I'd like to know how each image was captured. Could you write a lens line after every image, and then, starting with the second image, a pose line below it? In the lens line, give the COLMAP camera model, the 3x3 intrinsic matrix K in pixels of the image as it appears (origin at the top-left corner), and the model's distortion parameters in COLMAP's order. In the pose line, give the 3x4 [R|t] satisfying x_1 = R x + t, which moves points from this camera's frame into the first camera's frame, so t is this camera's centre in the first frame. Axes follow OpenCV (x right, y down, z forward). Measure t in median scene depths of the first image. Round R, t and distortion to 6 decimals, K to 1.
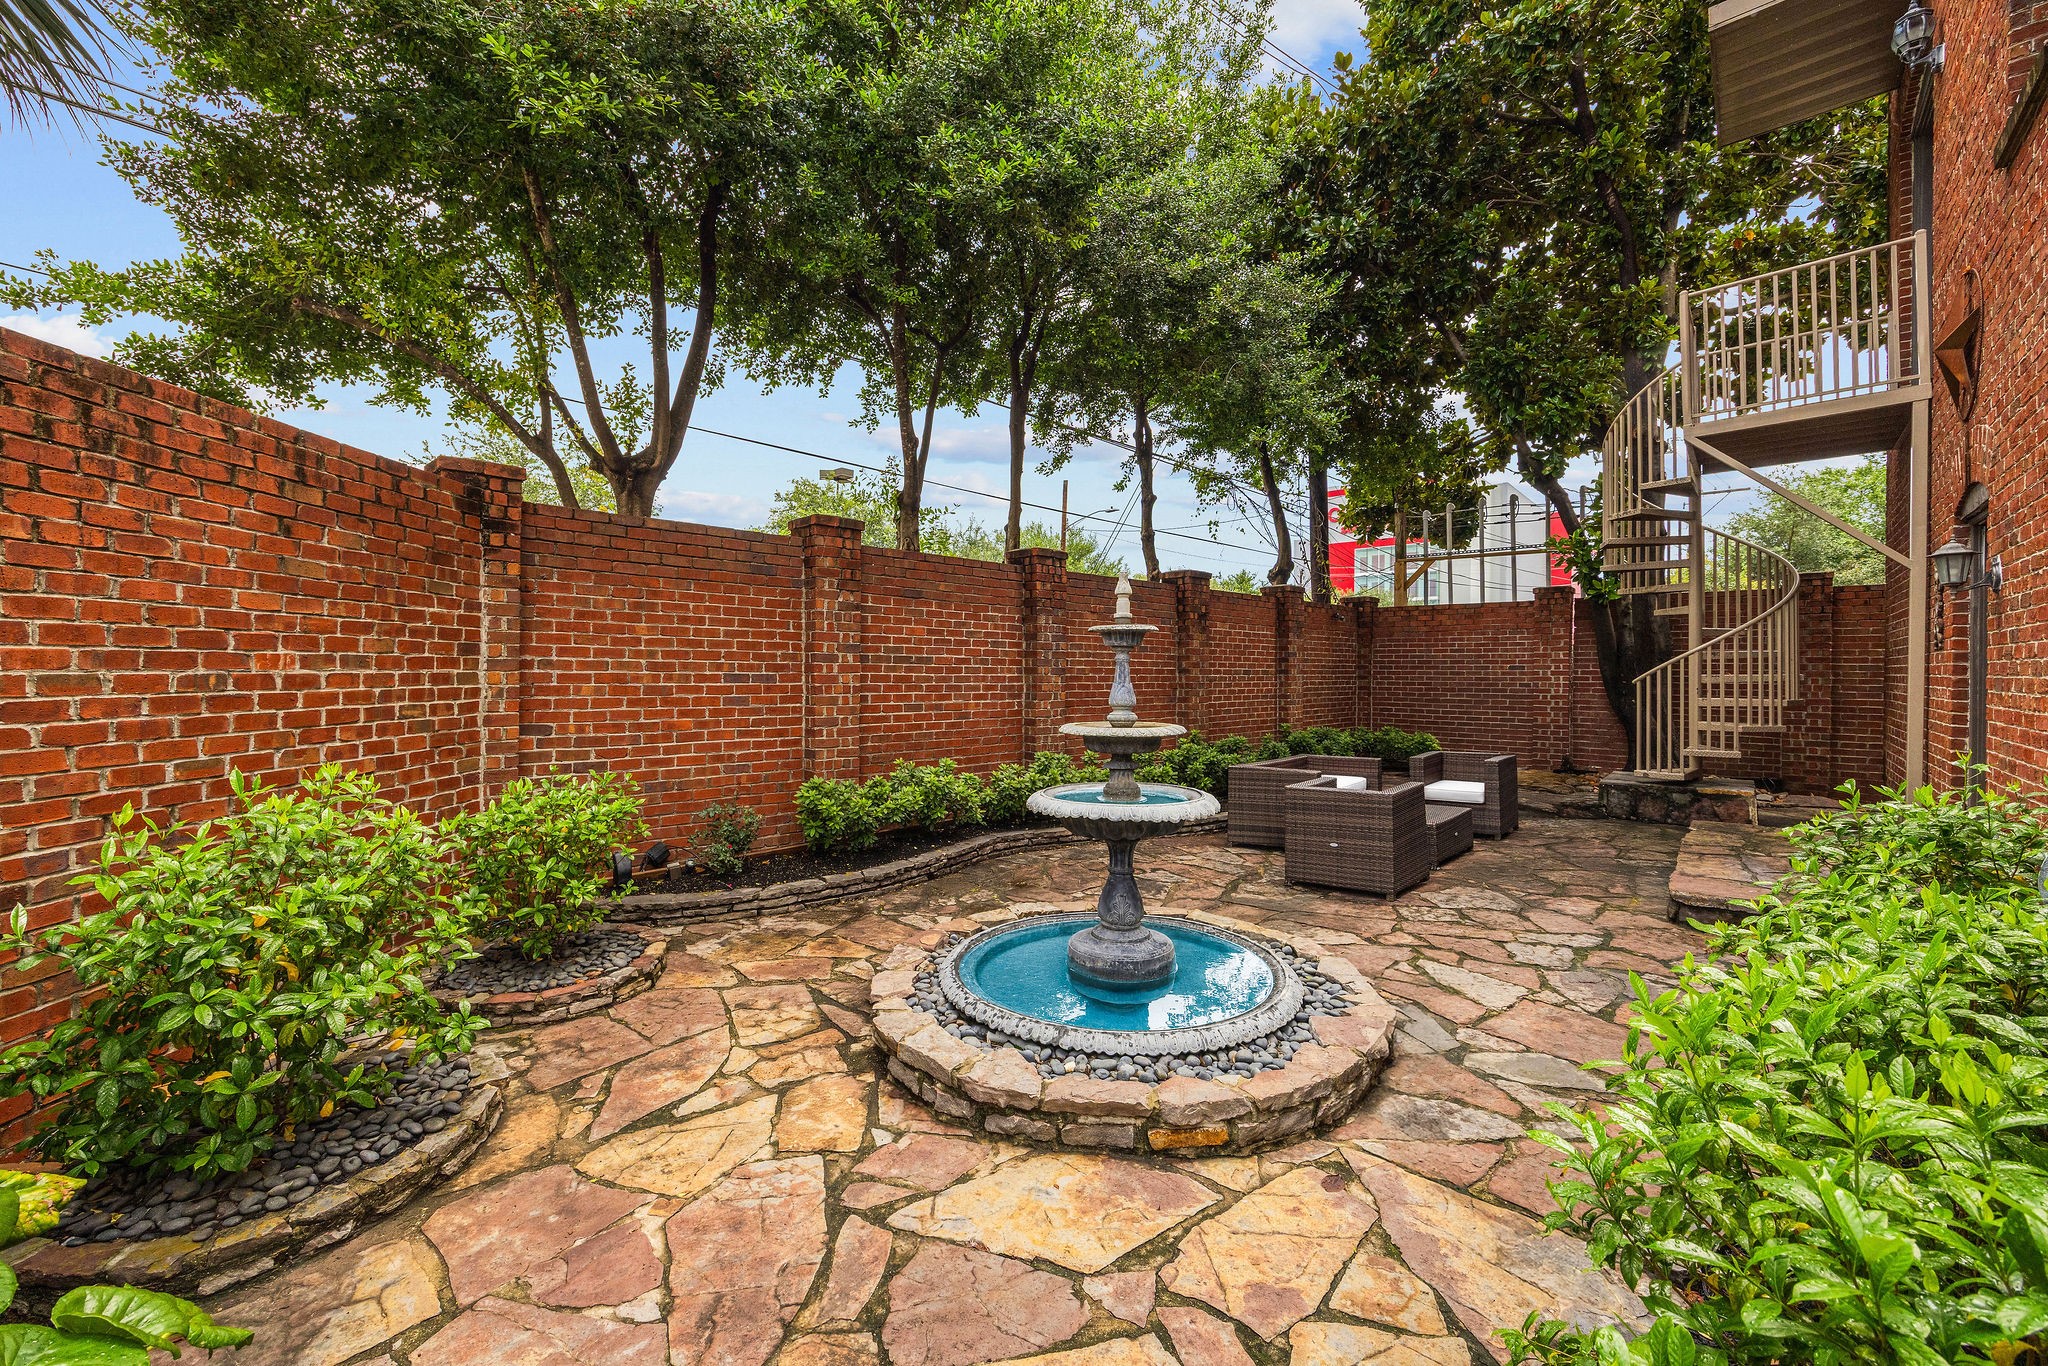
lens RADIAL K [[812.1, 0, 1014.6], [0, 812.1, 681.1], [0, 0, 1]] dist [-0.000140, 0.000267]
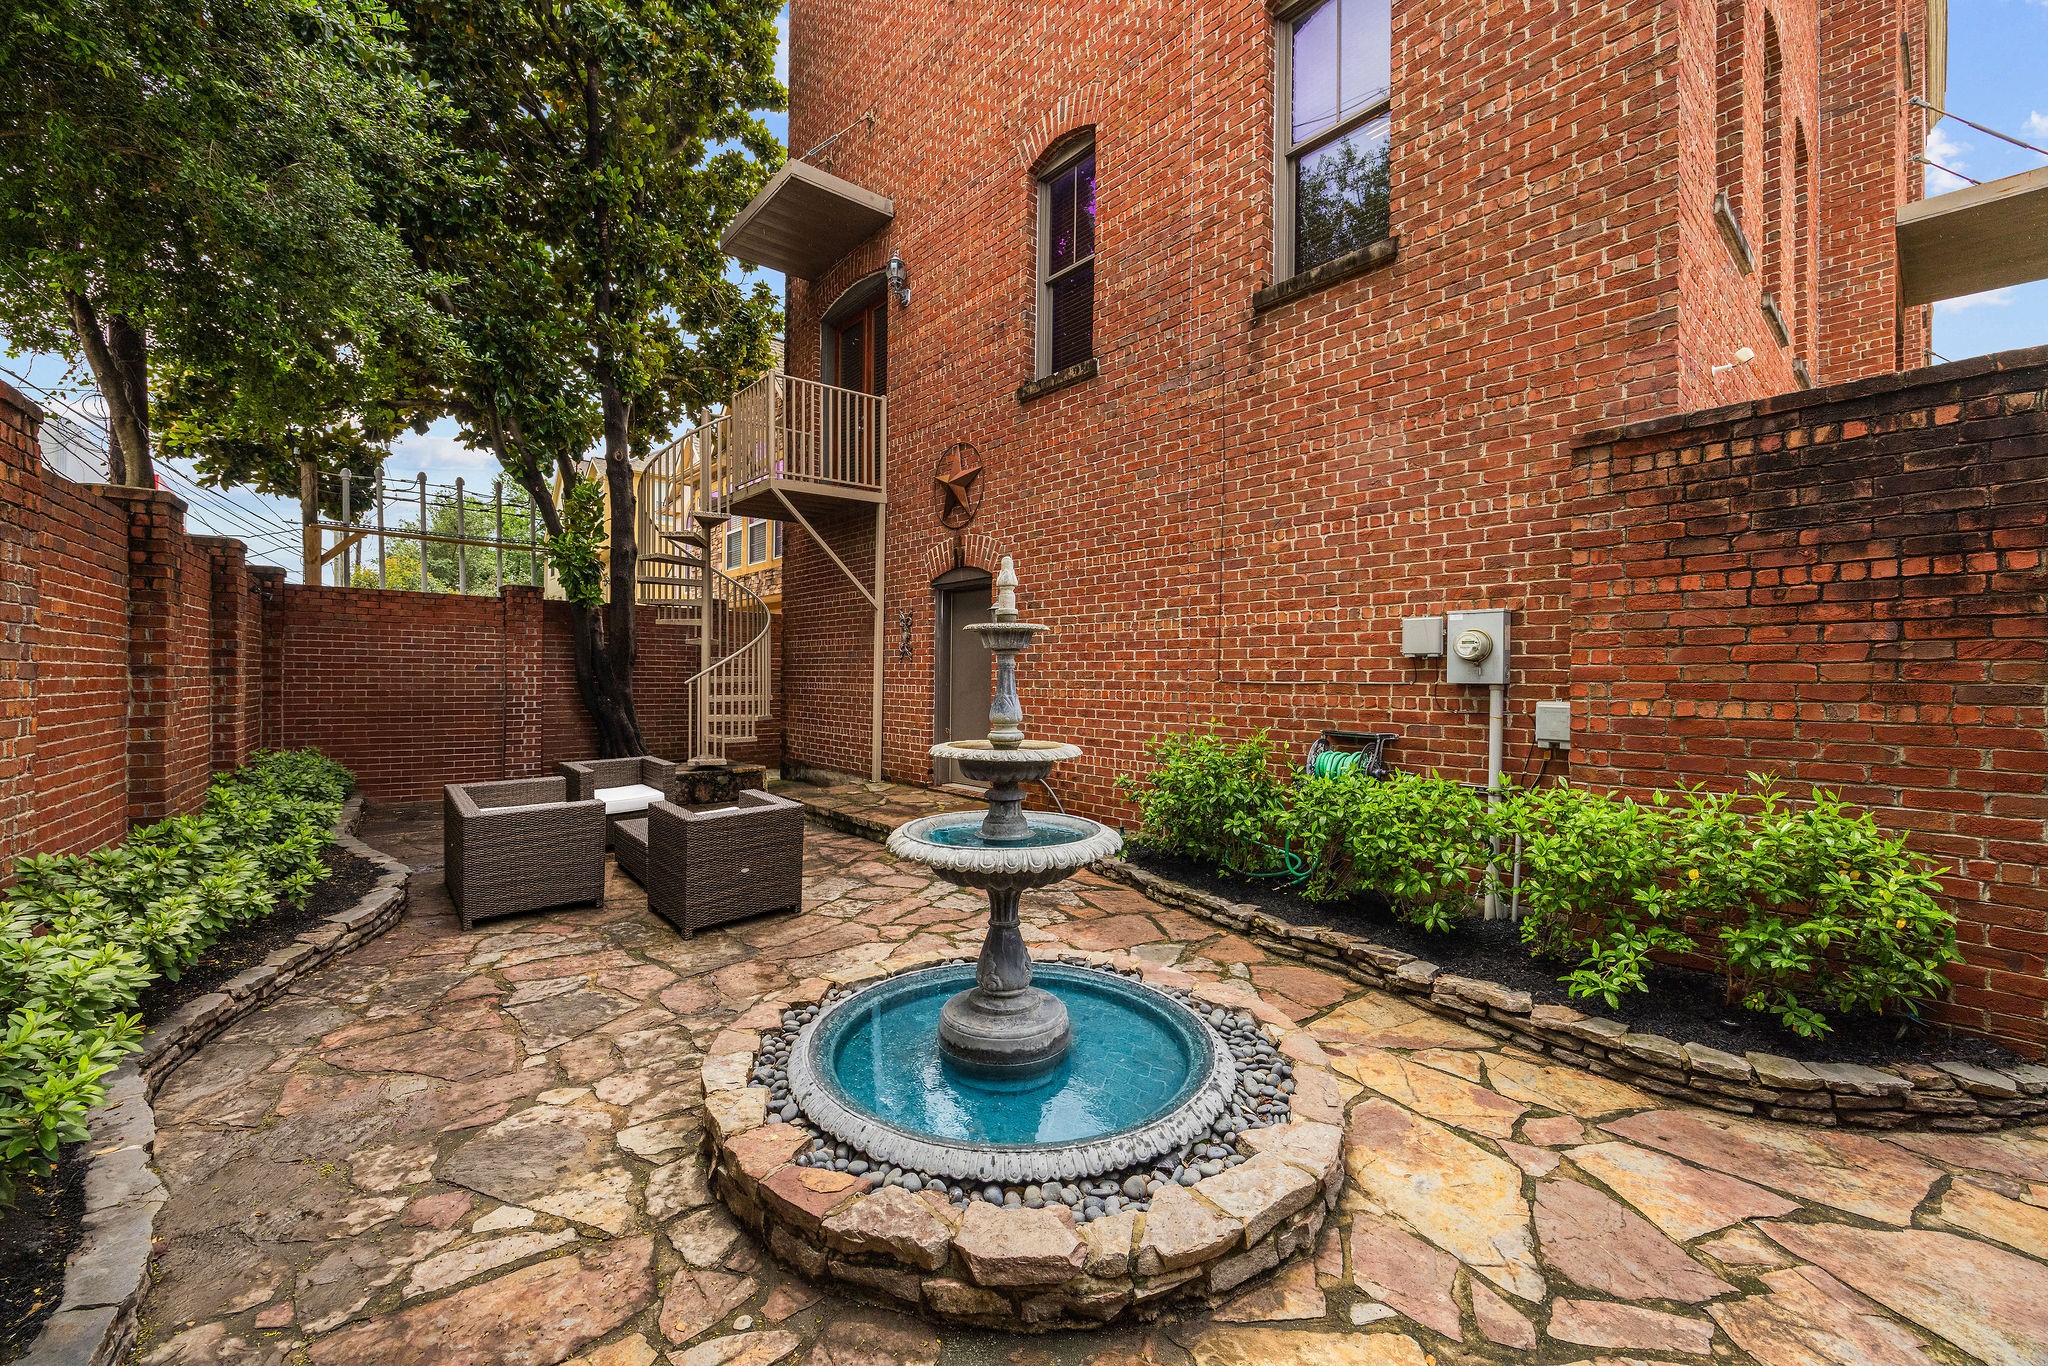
lens RADIAL K [[812.1, 0, 1014.6], [0, 812.1, 681.1], [0, 0, 1]] dist [-0.000140, 0.000267]
pose [[0.123477, -0.005569, 0.992332, -0.571649], [0.003103, 0.999982, 0.005226, -0.010480], [-0.992343, 0.002434, 0.123492, 0.753185]]
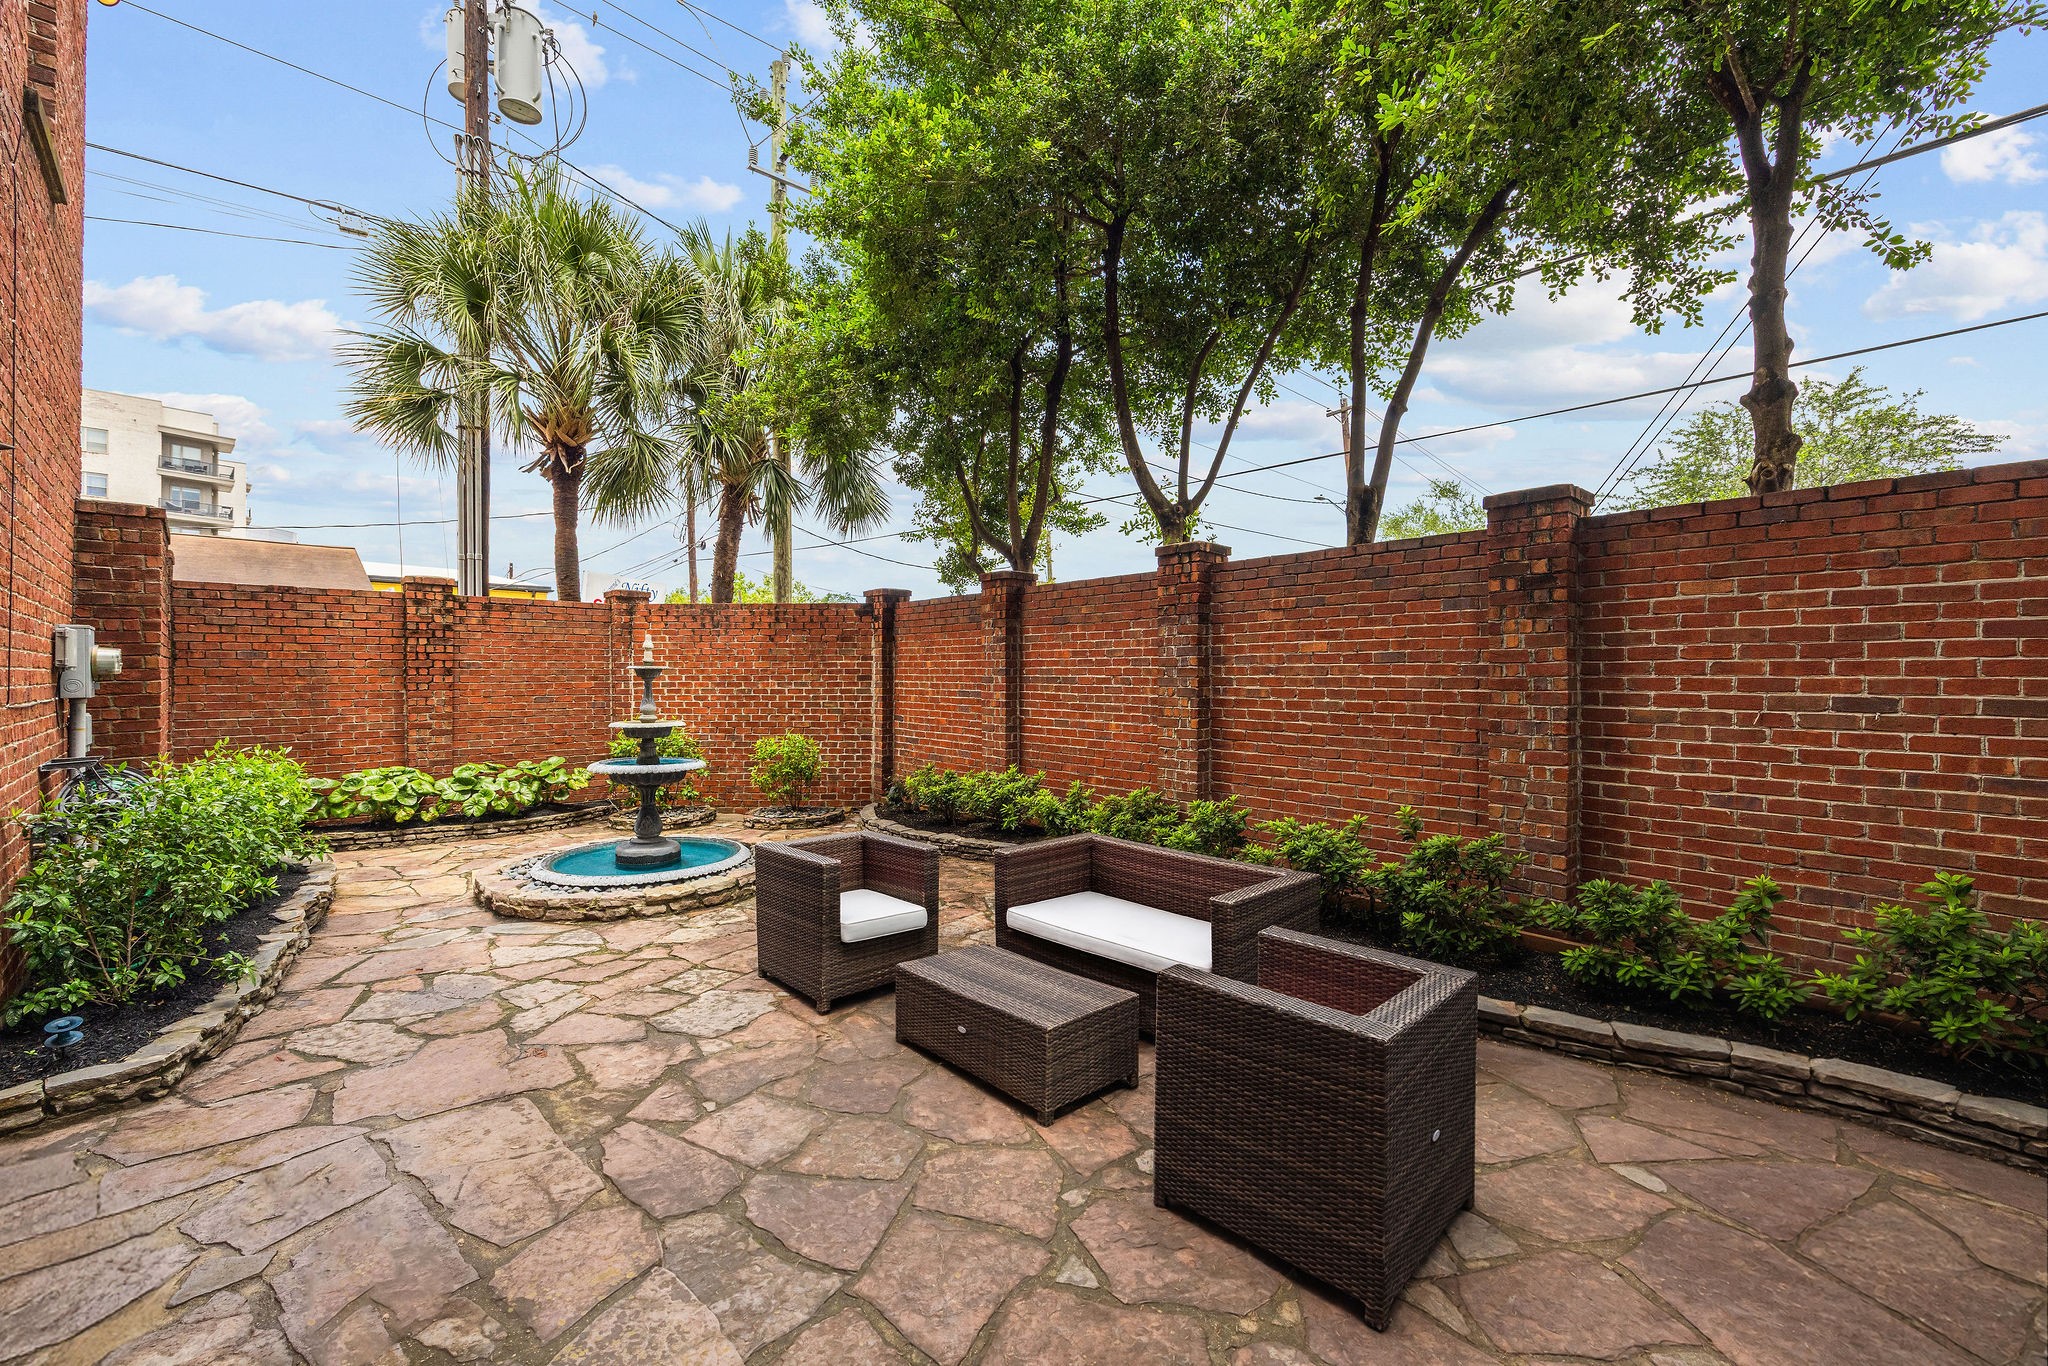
lens RADIAL K [[806.2, 0, 1024.0], [0, 806.2, 683.0], [0, 0, 1]] dist [0.000318, 0.000062]
pose [[-0.029260, 0.003543, -0.999566, 1.564188], [-0.012901, 0.999909, 0.003922, -0.041653], [0.999489, 0.013011, -0.029211, 1.575438]]
